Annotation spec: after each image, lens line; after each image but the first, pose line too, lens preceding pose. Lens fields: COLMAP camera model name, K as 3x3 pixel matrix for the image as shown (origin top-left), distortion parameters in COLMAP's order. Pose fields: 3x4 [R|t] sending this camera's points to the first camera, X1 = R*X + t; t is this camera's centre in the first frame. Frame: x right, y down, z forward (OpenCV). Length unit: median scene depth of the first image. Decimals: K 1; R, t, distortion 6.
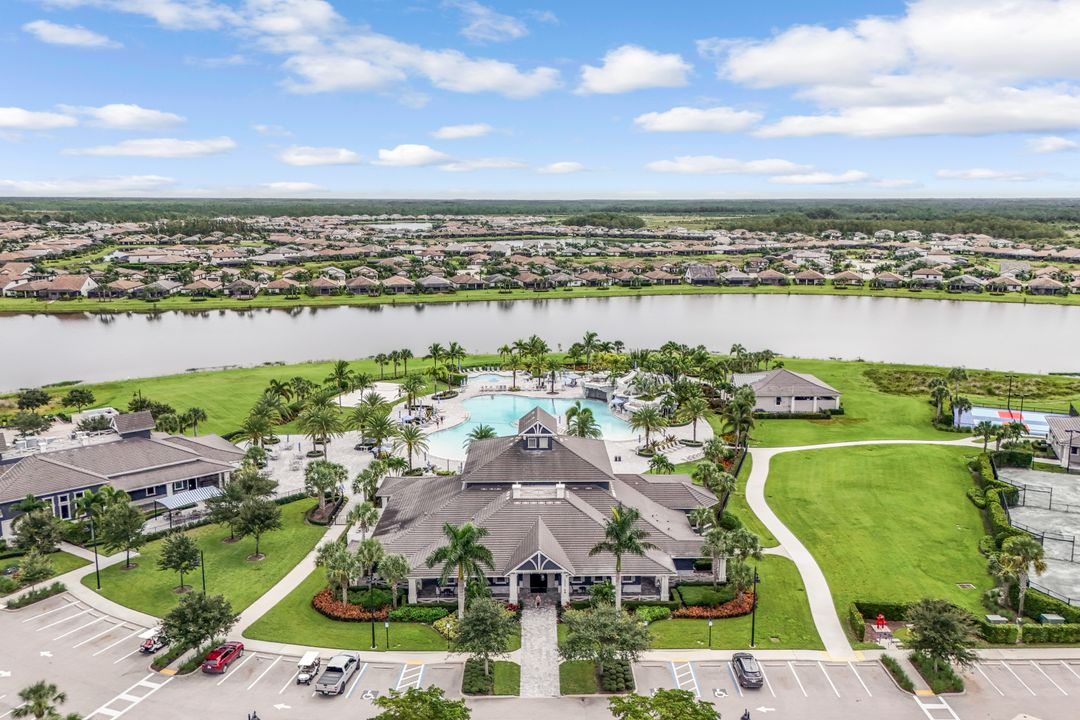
lens RADIAL K [[815.8, 0, 552.7], [0, 815.8, 338.3], [0, 0, 1]] dist [0.058358, -0.054391]
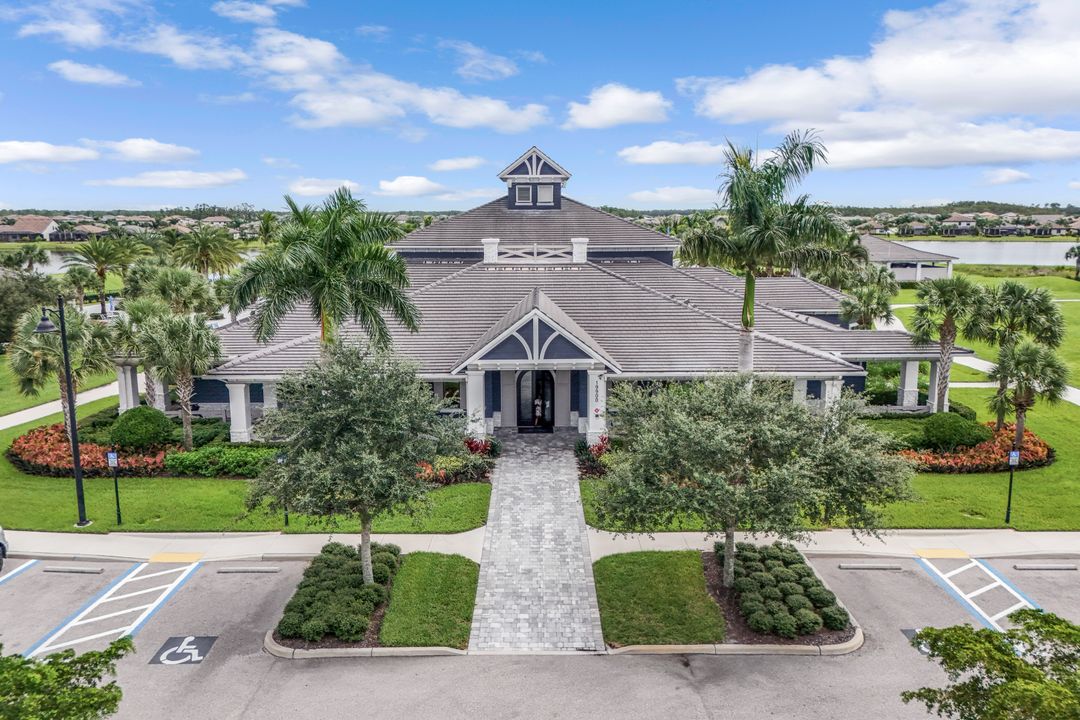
lens RADIAL K [[750.9, 0, 541.3], [0, 750.9, 345.8], [0, 0, 1]] dist [0.027187, -0.002149]
pose [[0.999861, -0.004089, -0.016163, -0.003880], [0.004029, 0.999985, -0.003724, 0.146277], [0.016178, 0.003659, 0.999862, 0.326456]]
